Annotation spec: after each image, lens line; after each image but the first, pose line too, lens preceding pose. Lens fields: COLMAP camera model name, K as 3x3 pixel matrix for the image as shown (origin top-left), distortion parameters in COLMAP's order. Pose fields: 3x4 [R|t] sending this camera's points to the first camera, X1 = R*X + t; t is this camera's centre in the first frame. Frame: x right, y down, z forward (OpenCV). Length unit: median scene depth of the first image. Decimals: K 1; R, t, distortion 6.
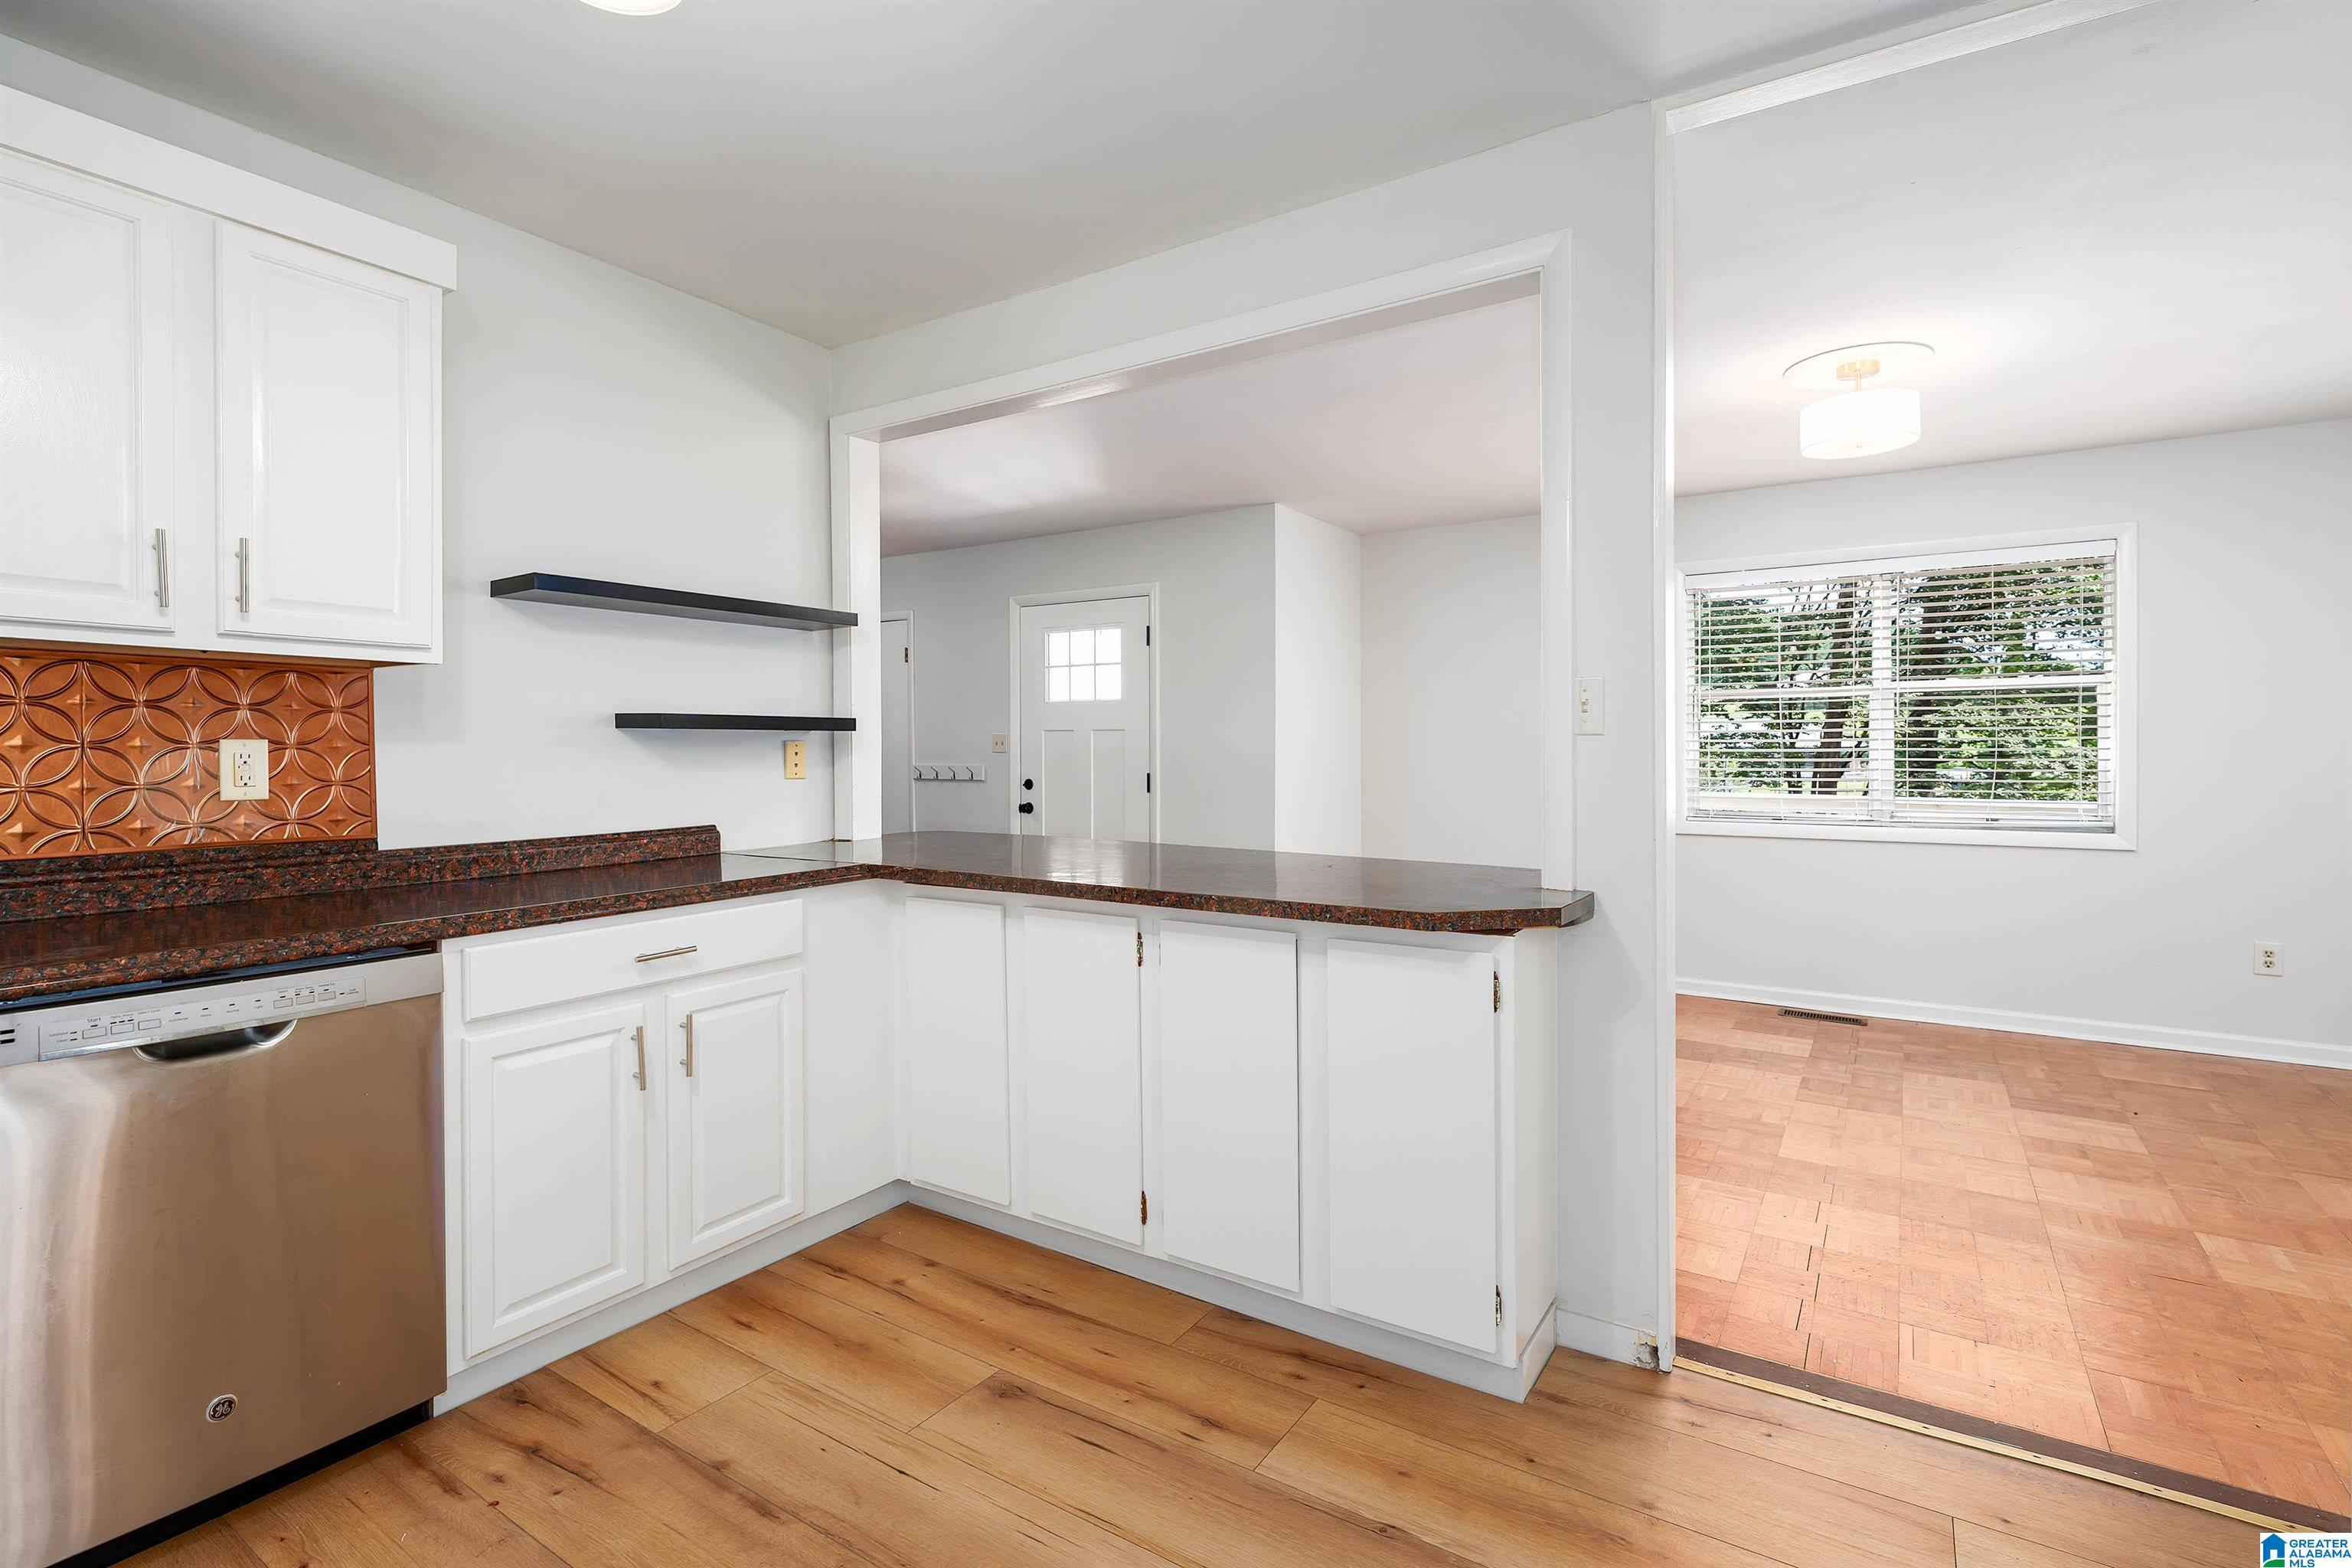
lens RADIAL K [[1109.7, 0, 1177.2], [0, 1109.7, 748.4], [0, 0, 1]] dist [0.003582, 0.000156]
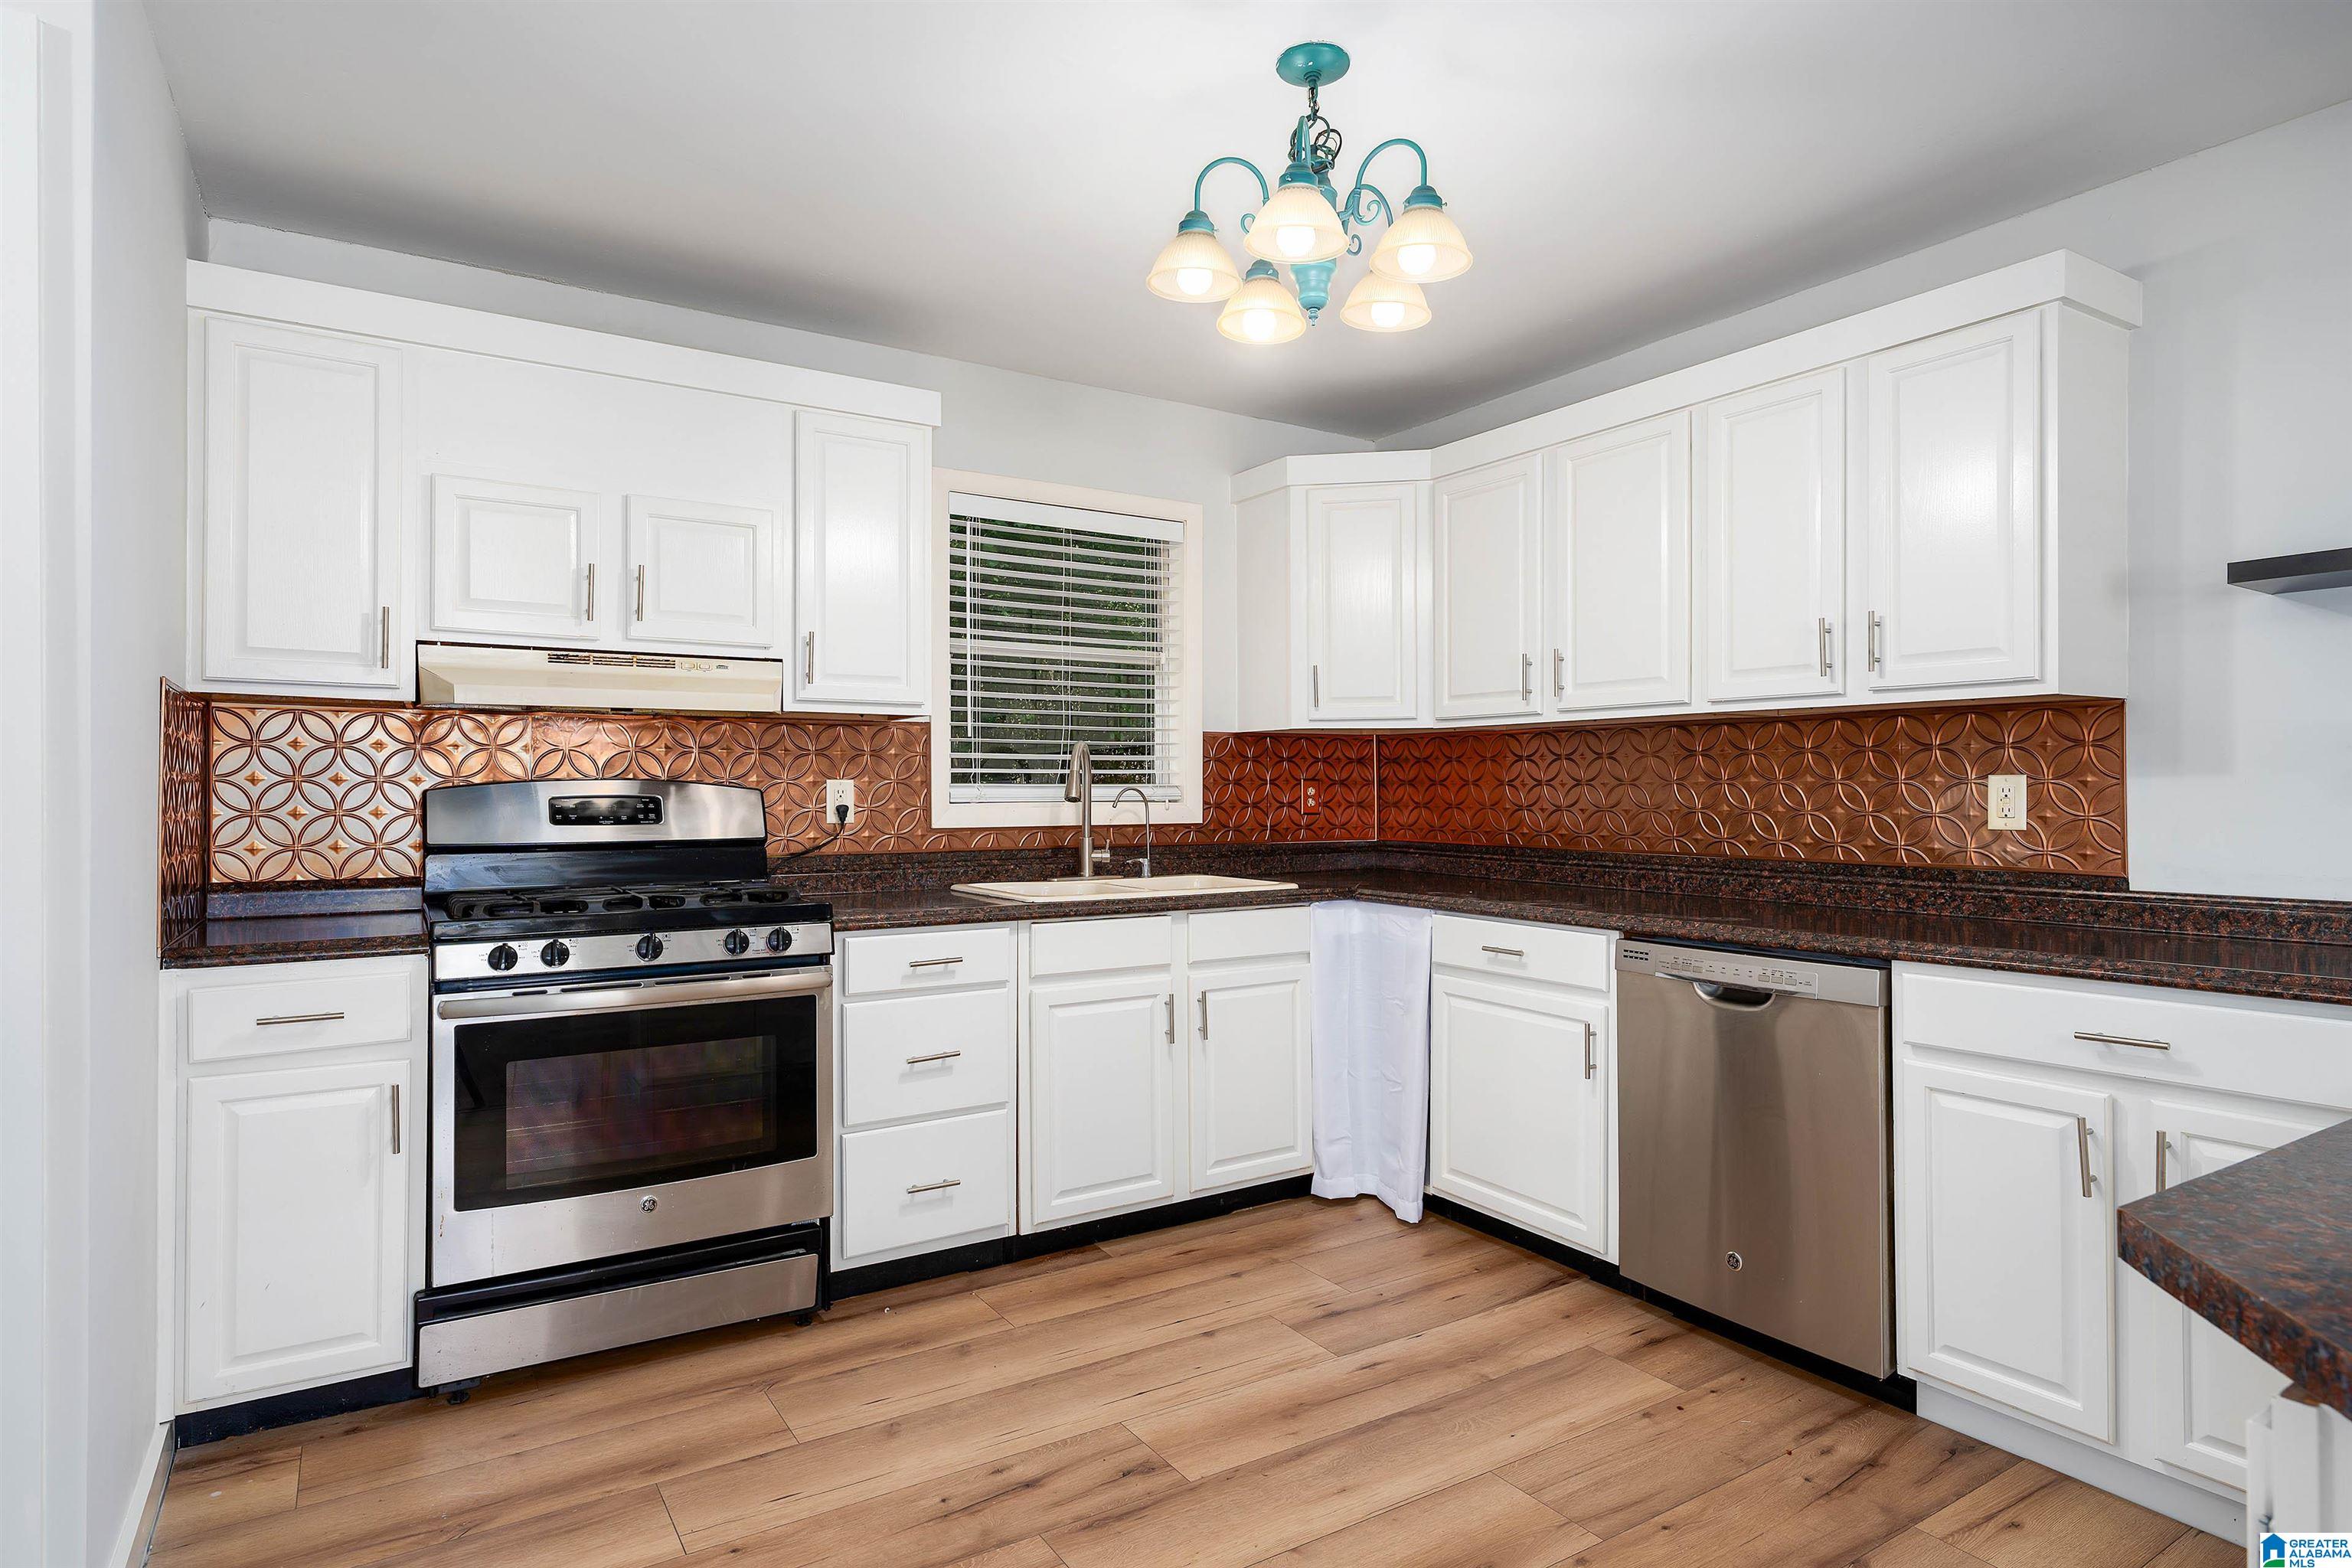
lens RADIAL K [[1272.3, 0, 1177.4], [0, 1272.3, 785.1], [0, 0, 1]] dist [-0.001834, -0.000180]
pose [[-0.421522, -0.006269, -0.906796, 0.676040], [-0.002174, 0.999980, -0.005903, 0.011594], [0.906815, -0.000517, -0.421528, 0.815192]]
